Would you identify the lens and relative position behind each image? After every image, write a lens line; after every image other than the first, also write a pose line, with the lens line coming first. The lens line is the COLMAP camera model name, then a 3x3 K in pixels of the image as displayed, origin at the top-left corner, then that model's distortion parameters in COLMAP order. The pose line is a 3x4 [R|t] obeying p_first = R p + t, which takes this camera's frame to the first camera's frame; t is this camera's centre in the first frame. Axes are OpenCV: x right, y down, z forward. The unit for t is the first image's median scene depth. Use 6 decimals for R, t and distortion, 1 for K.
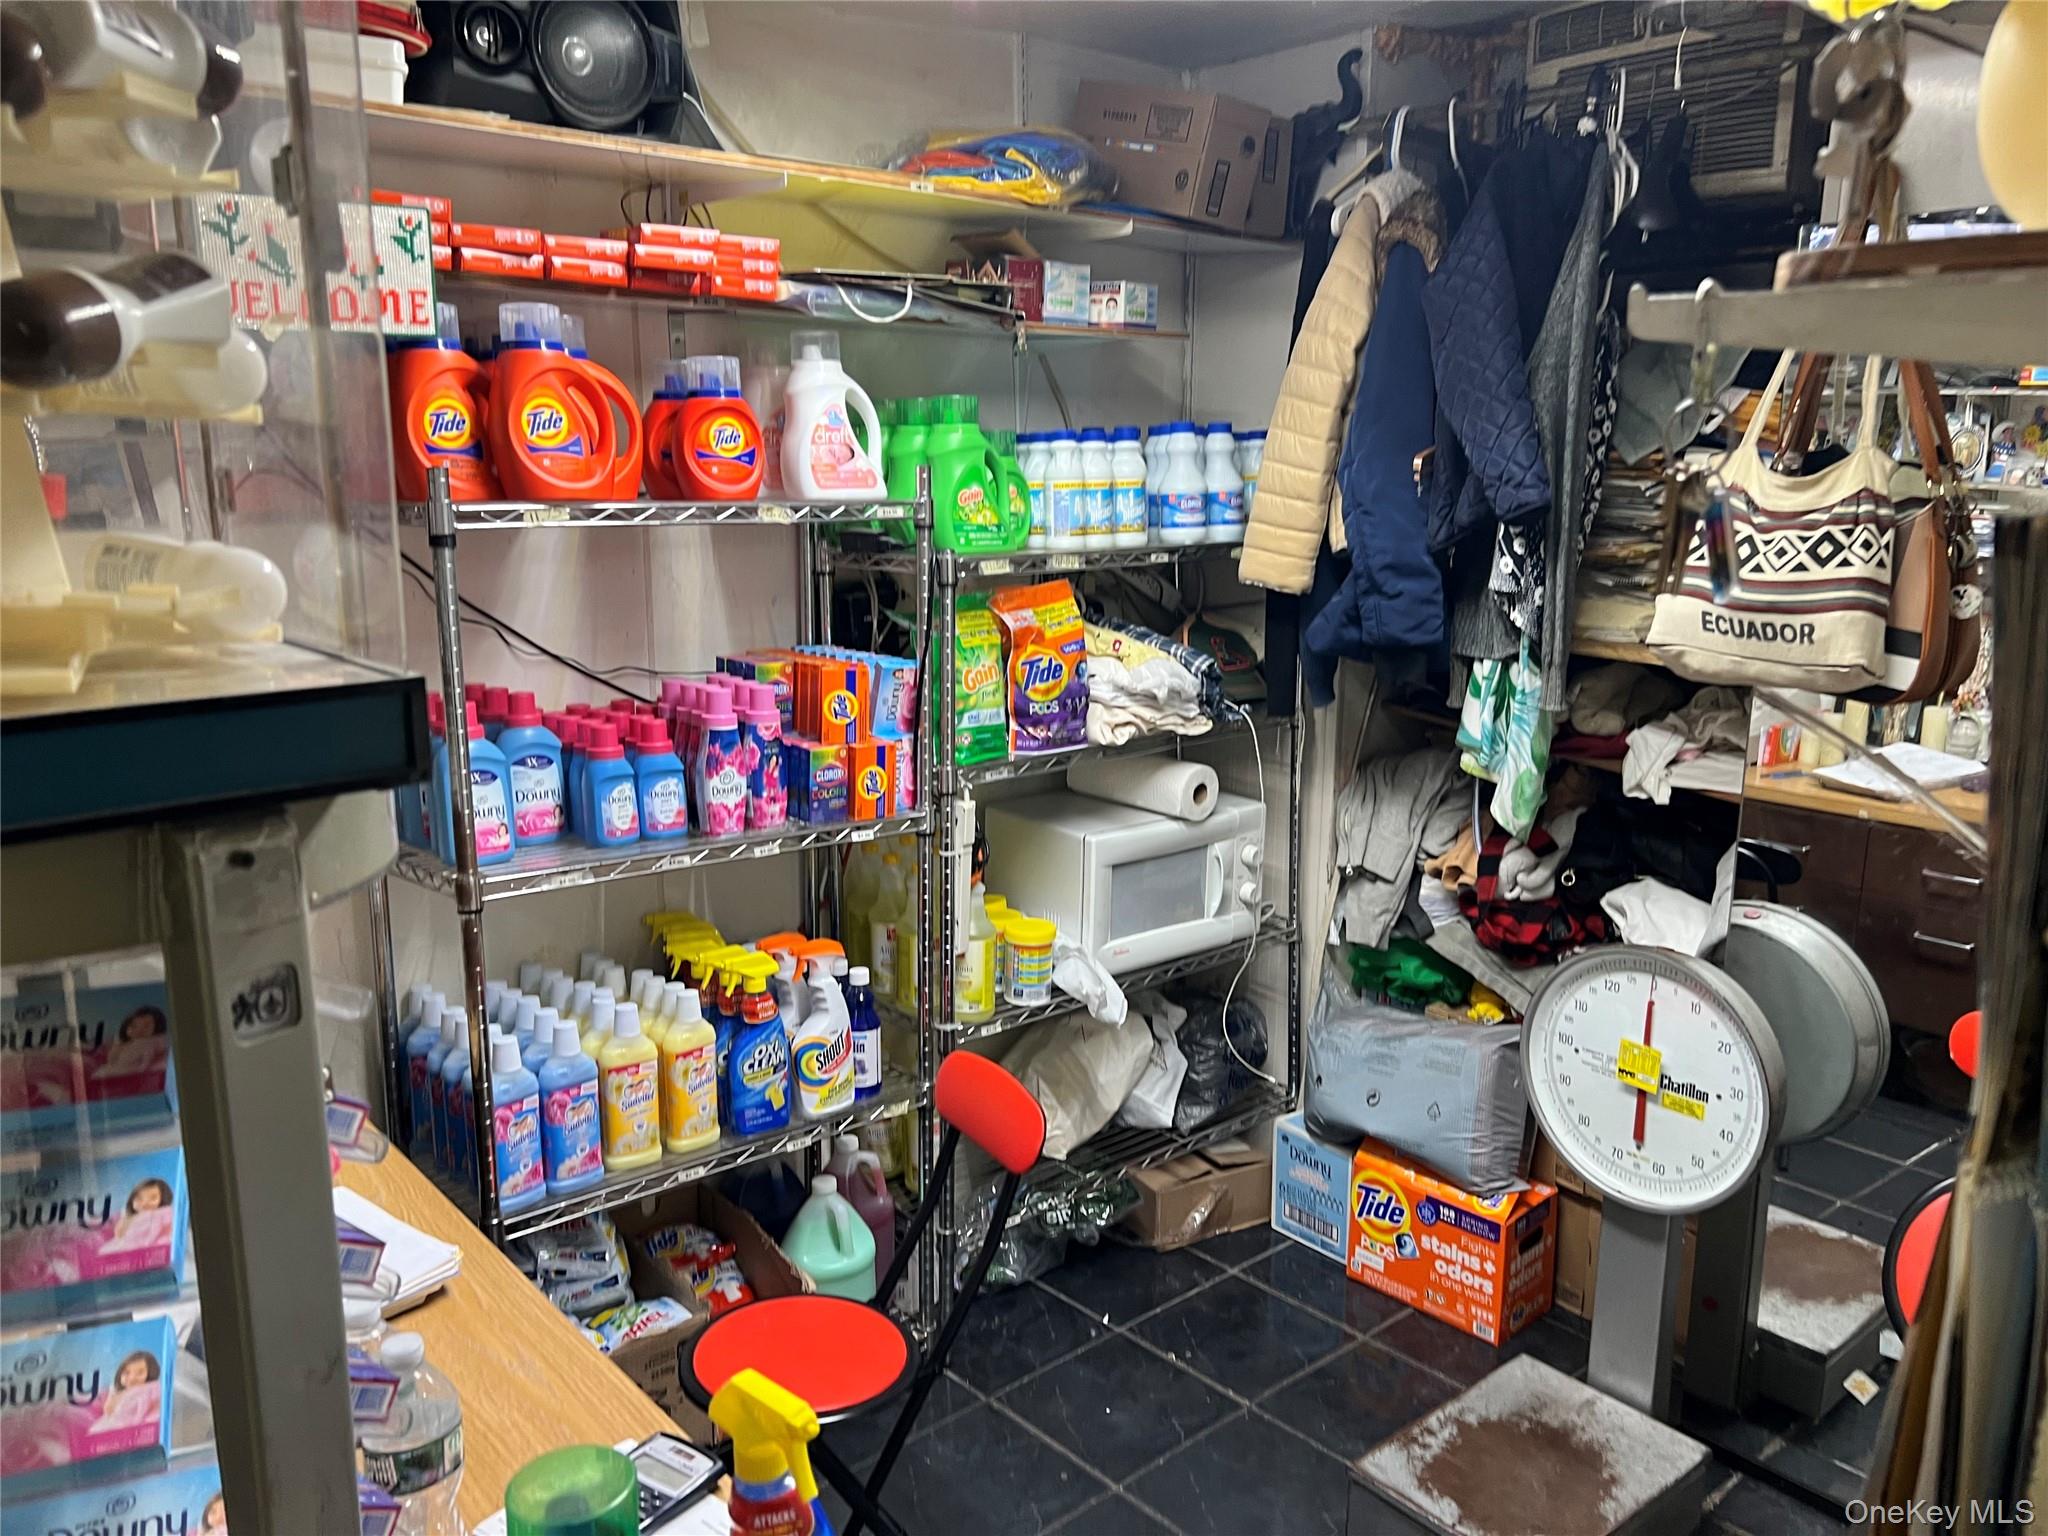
lens RADIAL K [[1543.1, 0, 1037.0], [0, 1543.1, 784.1], [0, 0, 1]] dist [0.049950, -0.056713]
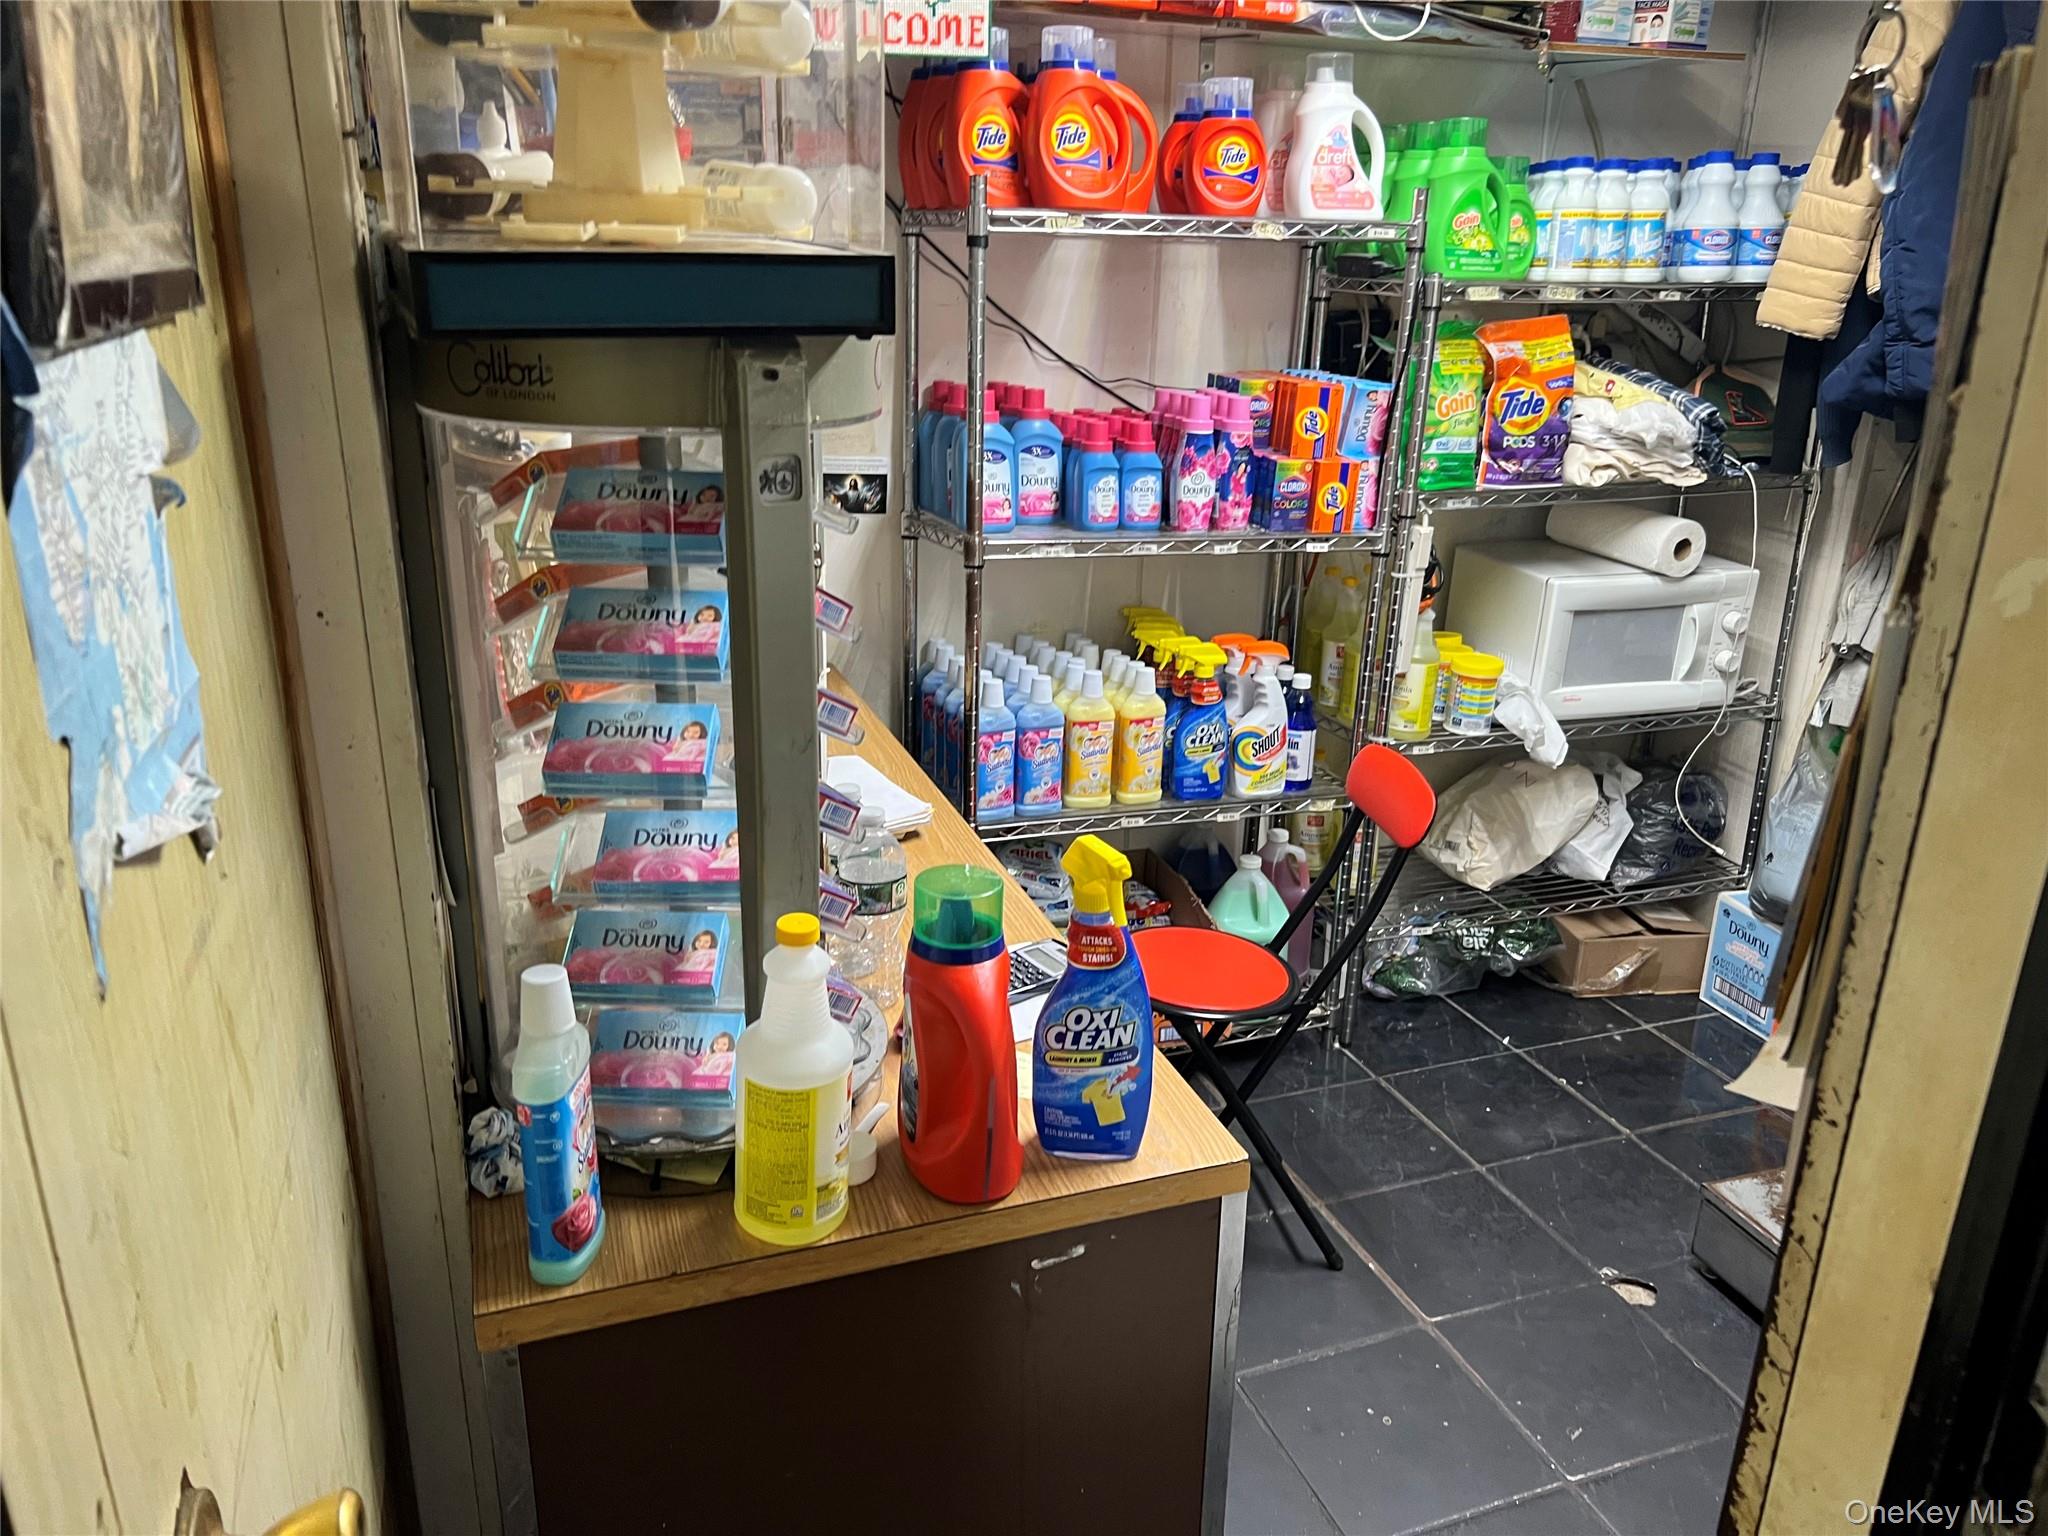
lens RADIAL K [[1543.1, 0, 1017.0], [0, 1543.1, 788.3], [0, 0, 1]] dist [0.049950, -0.056713]
pose [[0.931109, 0.140354, -0.336656, 0.074520], [-0.094497, 0.984310, 0.149010, 0.054575], [0.352288, -0.106931, 0.929763, -0.096179]]
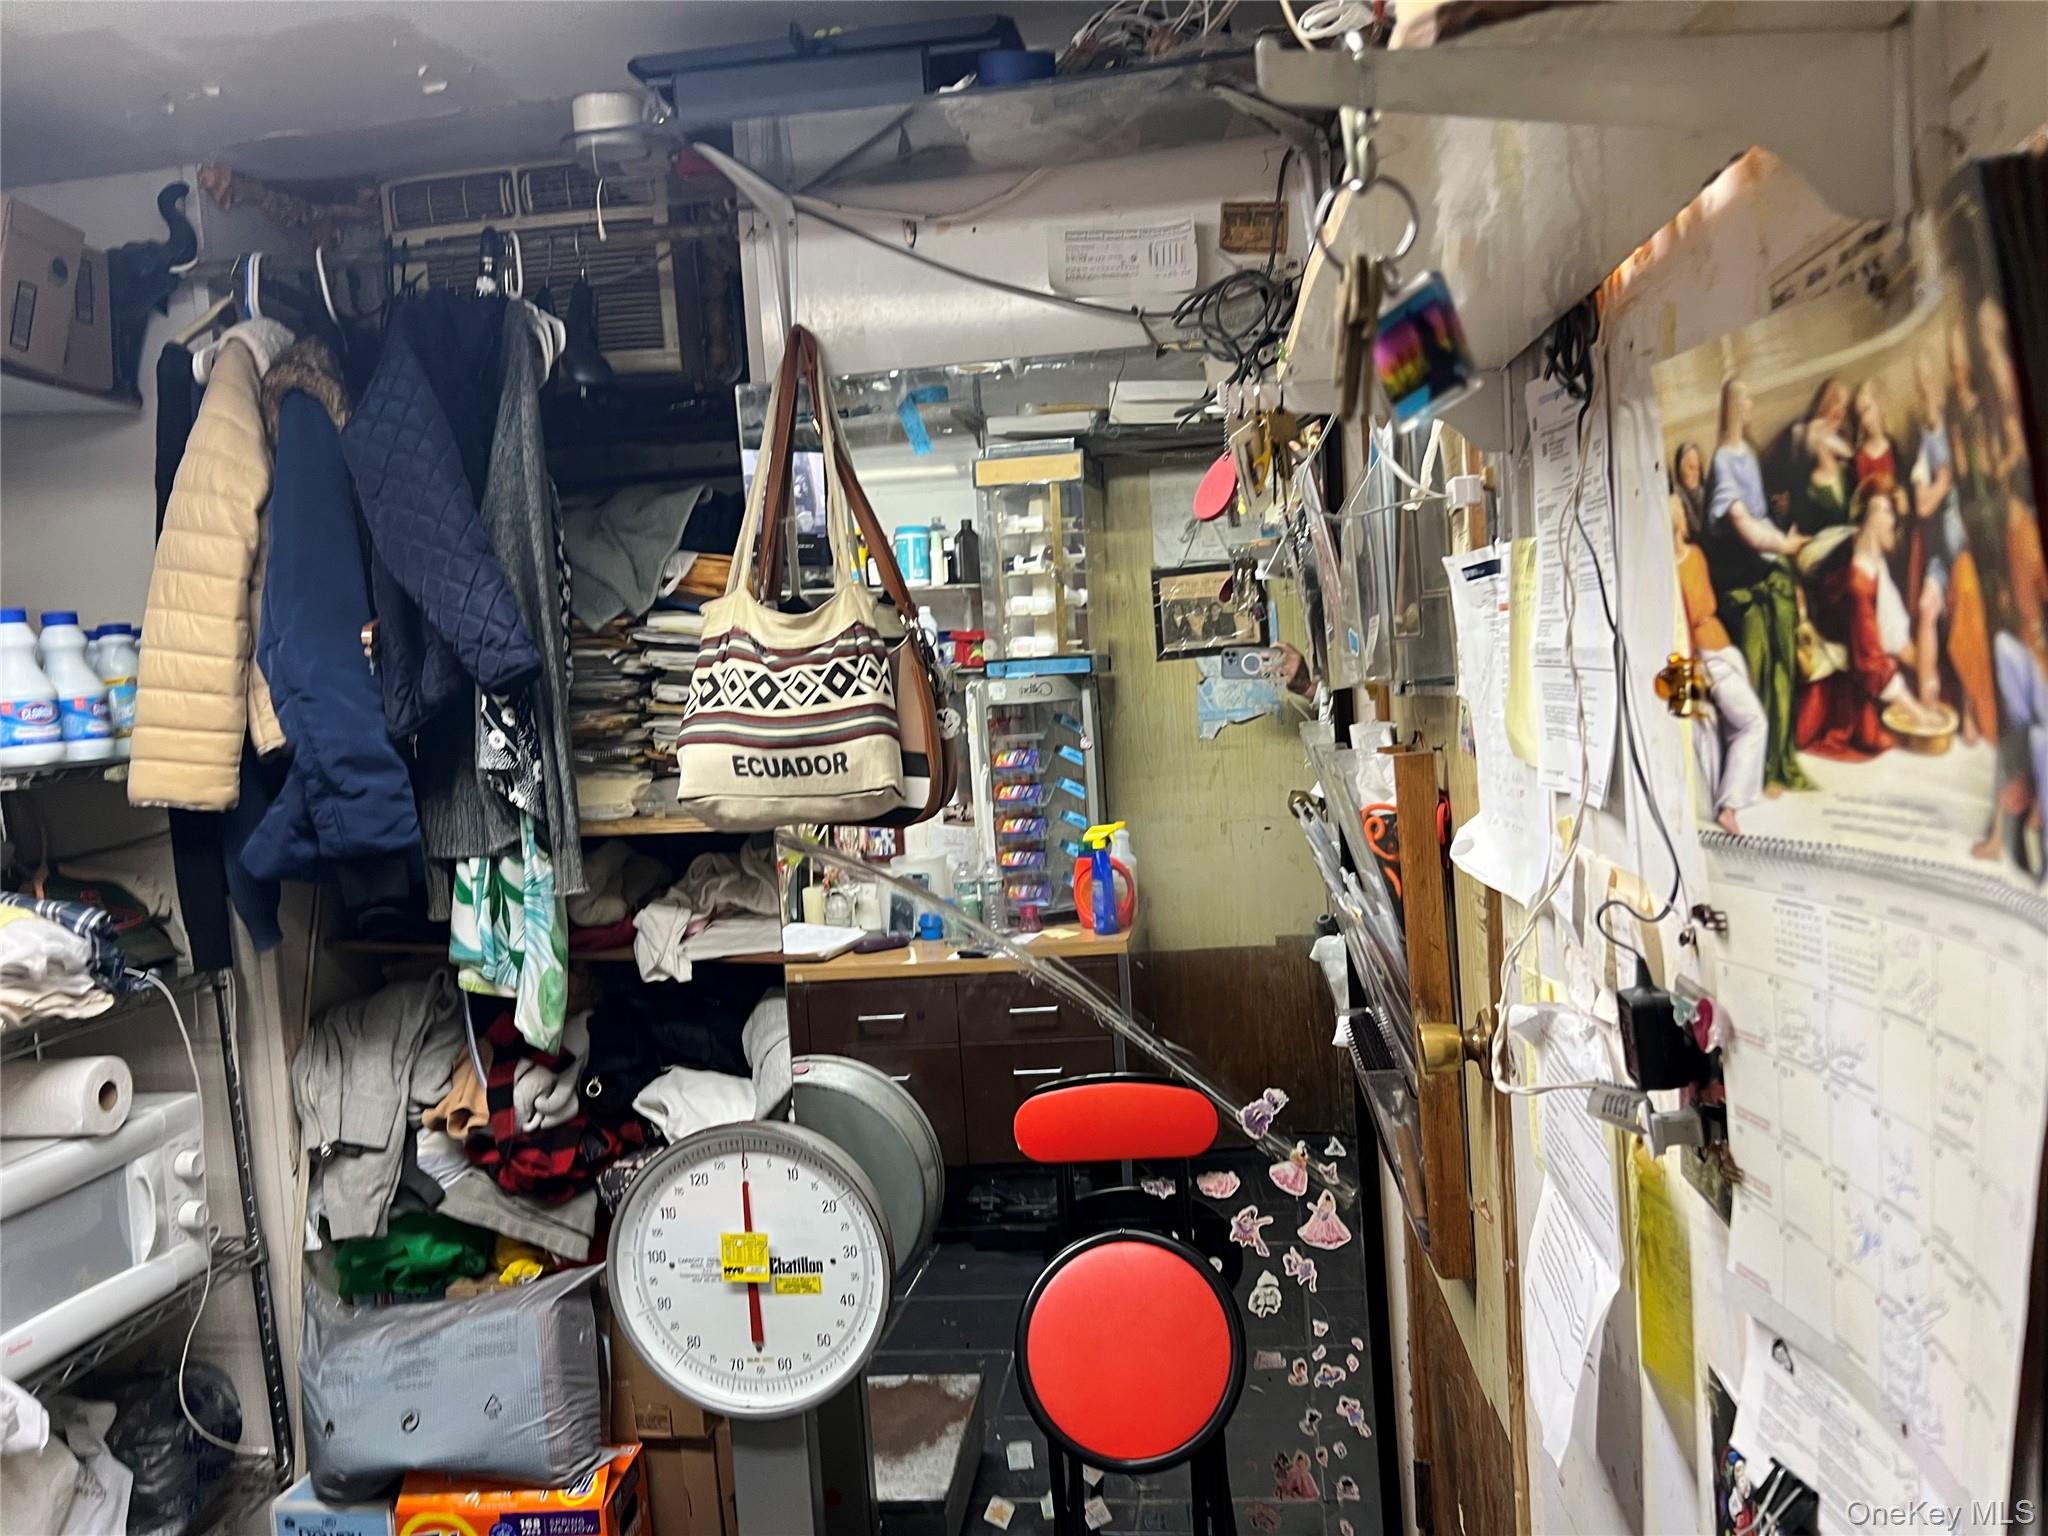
lens RADIAL K [[1543.1, 0, 1039.9], [0, 1543.1, 783.2], [0, 0, 1]] dist [0.049950, -0.056713]
pose [[0.727712, -0.099984, 0.678556, -0.069526], [0.214096, 0.972999, -0.086236, 0.023263], [-0.651612, 0.208031, 0.729469, 0.148284]]
